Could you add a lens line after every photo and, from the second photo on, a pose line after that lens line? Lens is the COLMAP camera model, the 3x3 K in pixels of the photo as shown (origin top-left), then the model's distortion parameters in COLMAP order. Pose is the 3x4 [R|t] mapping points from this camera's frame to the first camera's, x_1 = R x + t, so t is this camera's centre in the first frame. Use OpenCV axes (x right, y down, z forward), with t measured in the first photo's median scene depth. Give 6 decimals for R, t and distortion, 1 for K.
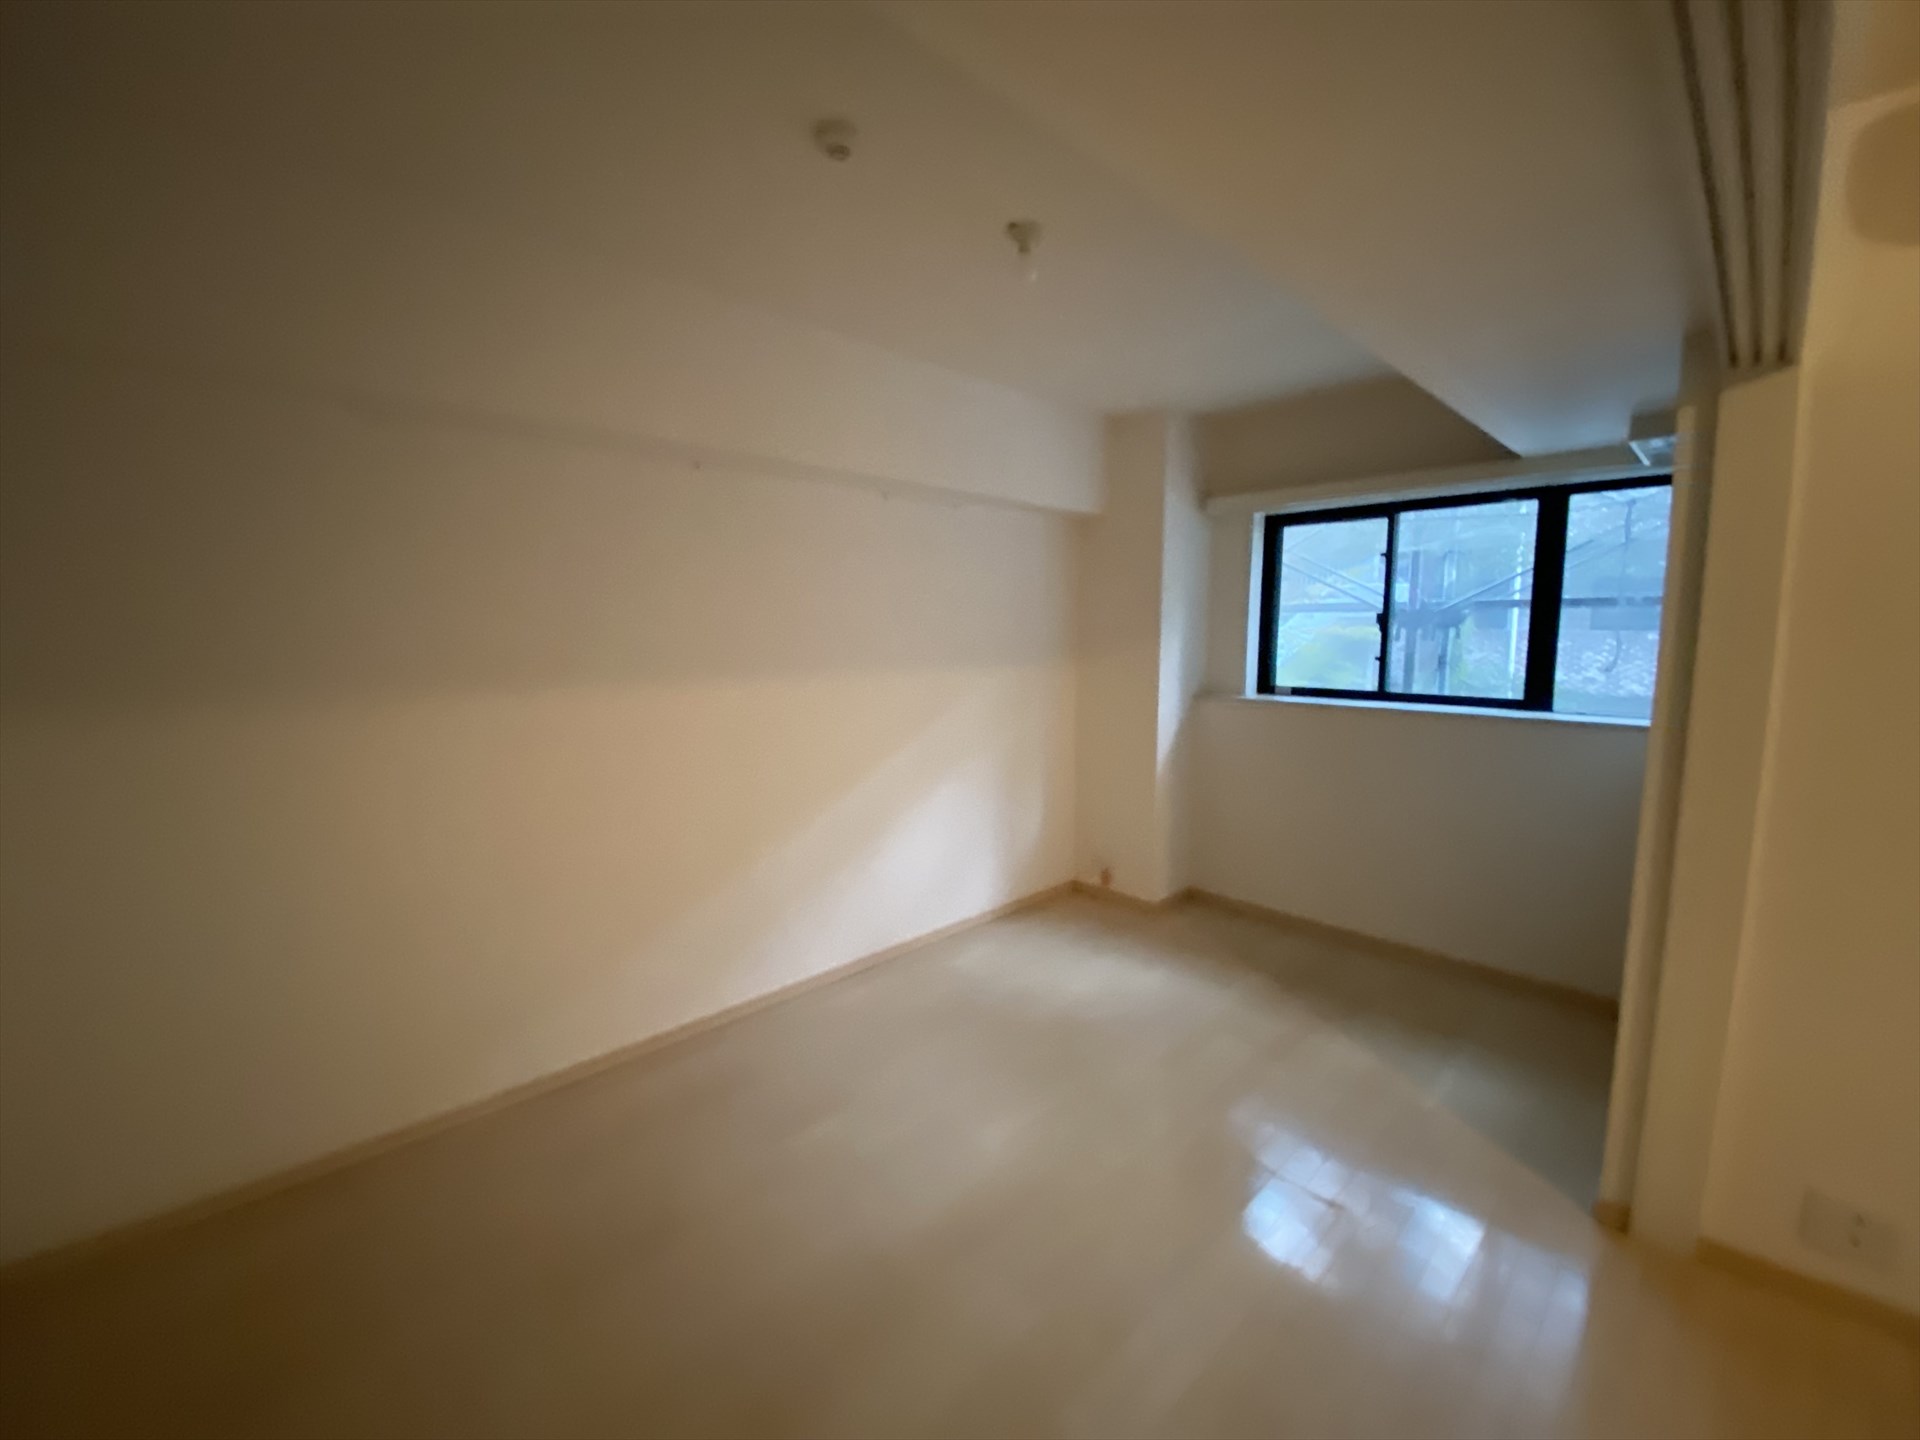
lens RADIAL K [[774.6, 0, 957.2], [0, 774.6, 738.6], [0, 0, 1]] dist [0.004198, -0.000797]
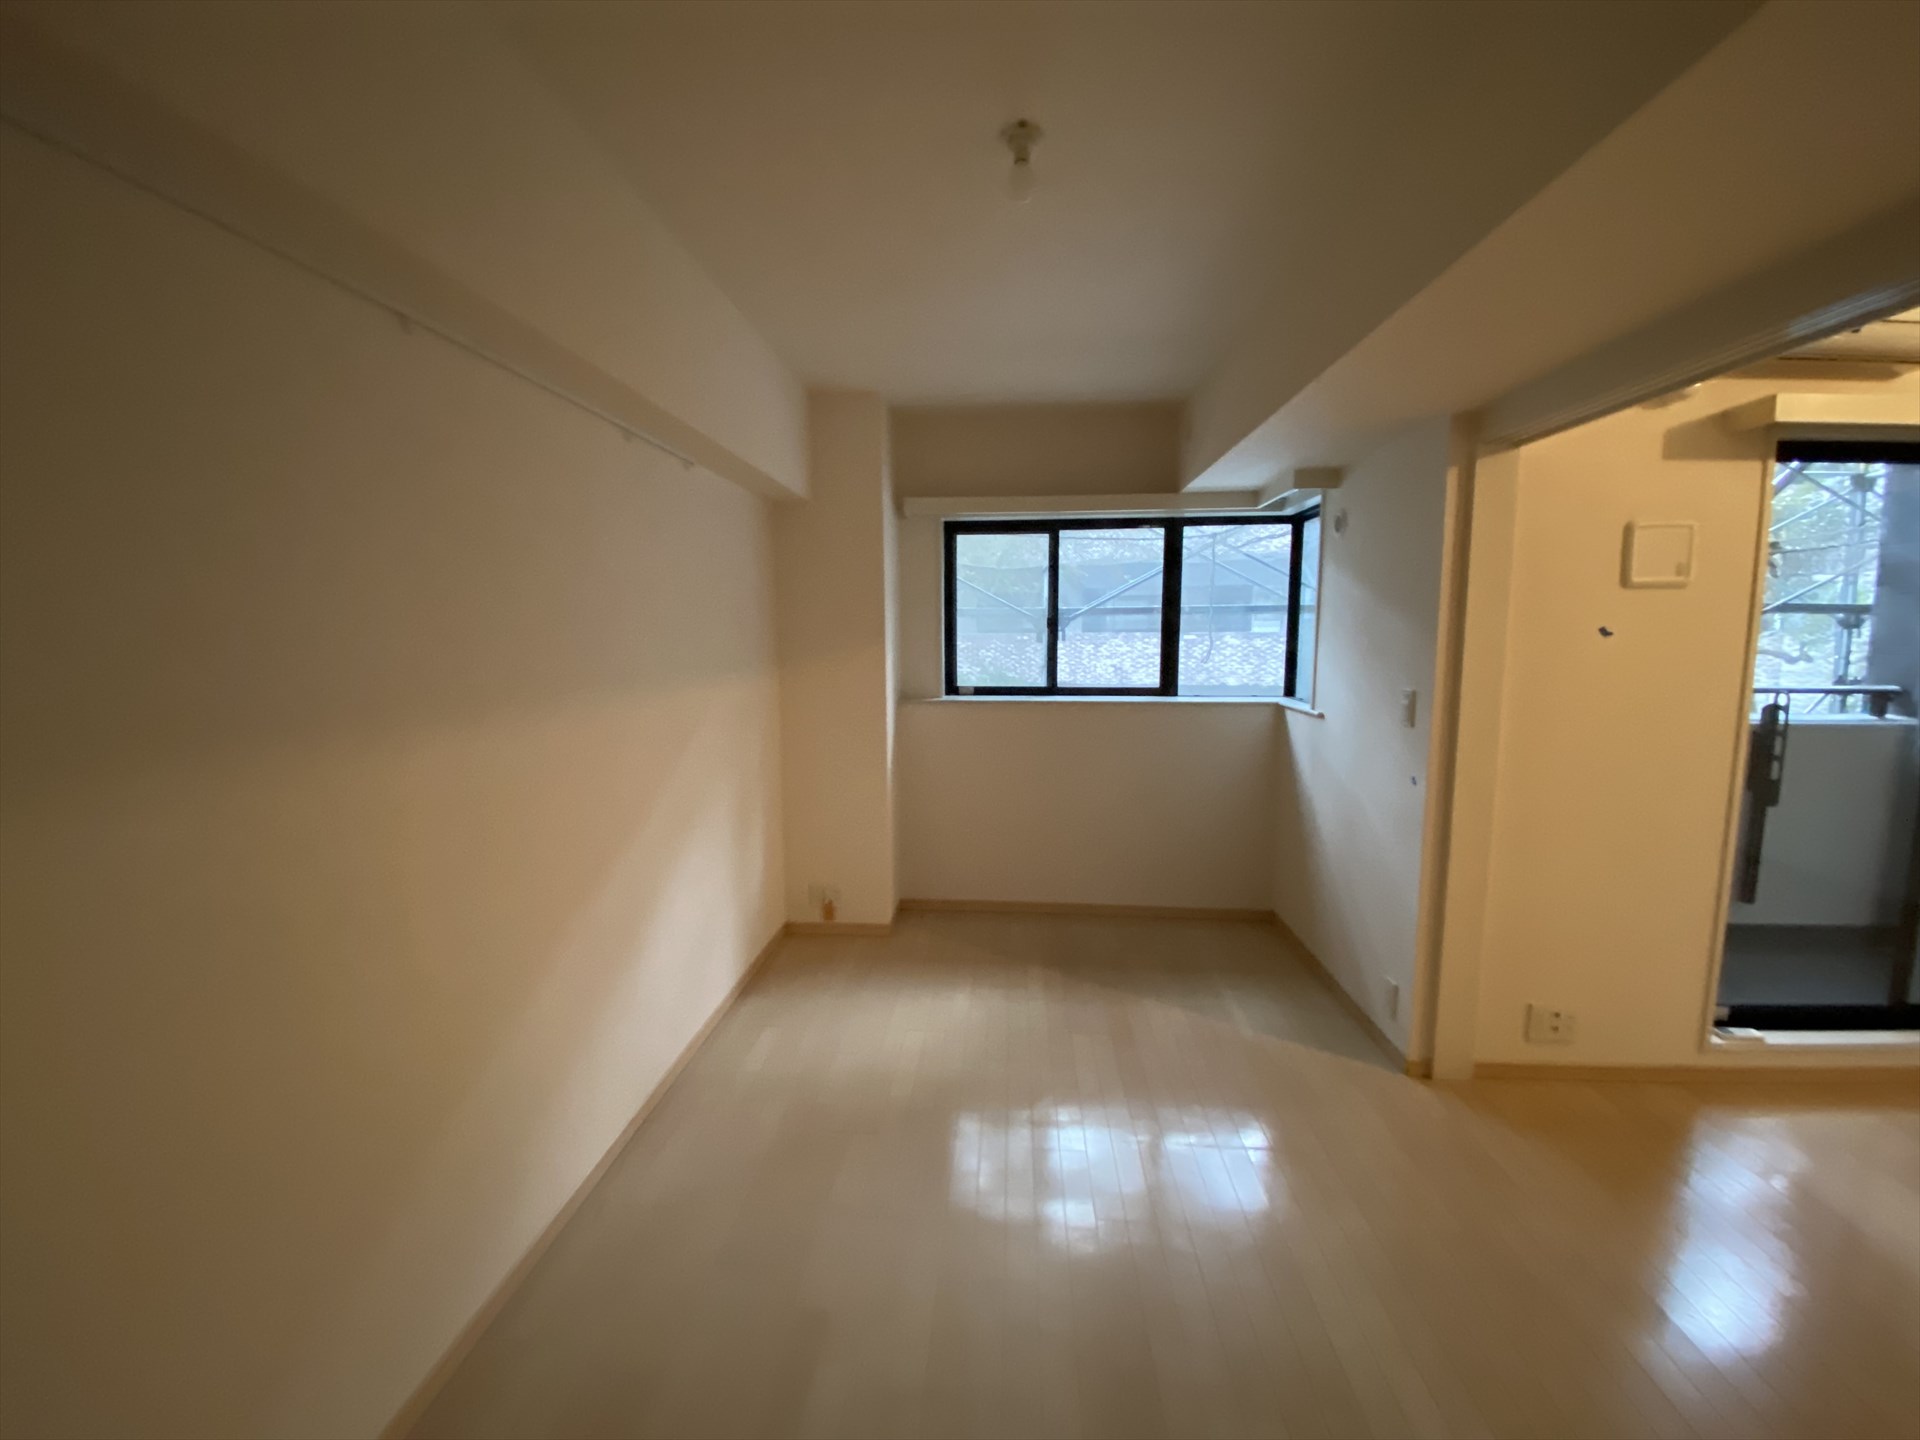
lens RADIAL K [[735.5, 0, 958.8], [0, 735.5, 722.3], [0, 0, 1]] dist [-0.000846, -0.000051]
pose [[0.742431, -0.084910, 0.664519, -0.261490], [0.099405, 0.994917, 0.016068, -0.038405], [-0.662506, 0.054127, 0.747098, 0.280841]]
